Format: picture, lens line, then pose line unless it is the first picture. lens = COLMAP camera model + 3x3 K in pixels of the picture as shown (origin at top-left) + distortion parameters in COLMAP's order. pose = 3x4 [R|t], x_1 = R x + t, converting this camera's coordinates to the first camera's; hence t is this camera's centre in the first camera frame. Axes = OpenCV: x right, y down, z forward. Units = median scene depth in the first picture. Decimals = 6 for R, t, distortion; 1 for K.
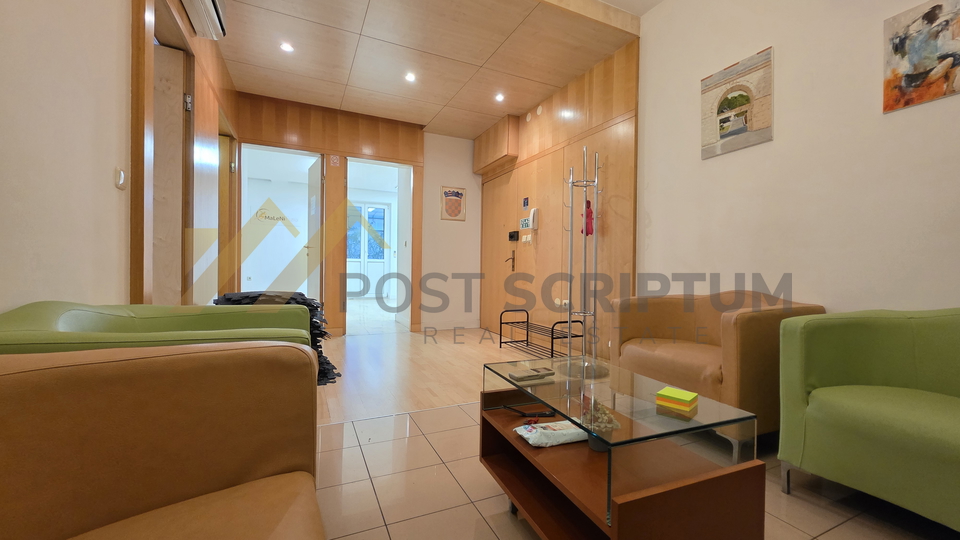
lens RADIAL K [[381.0, 0, 479.0], [0, 381.0, 270.4], [0, 0, 1]] dist [0.003483, 0.000377]
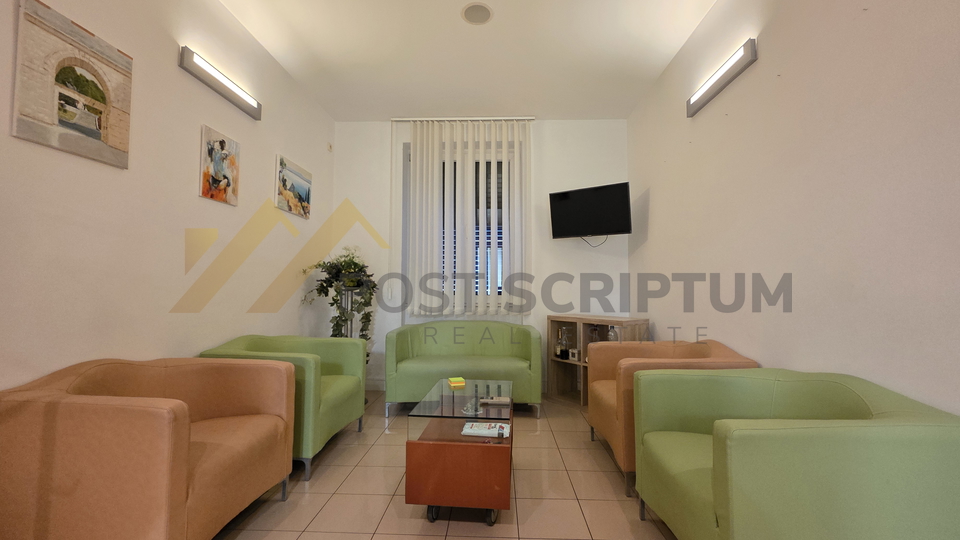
lens RADIAL K [[381.0, 0, 478.8], [0, 381.0, 271.0], [0, 0, 1]] dist [0.003483, 0.000377]
pose [[-0.883668, 0.004735, 0.468090, -0.285909], [-0.012462, 0.999357, -0.033634, -0.106318], [-0.467948, -0.035555, -0.883041, 1.367792]]
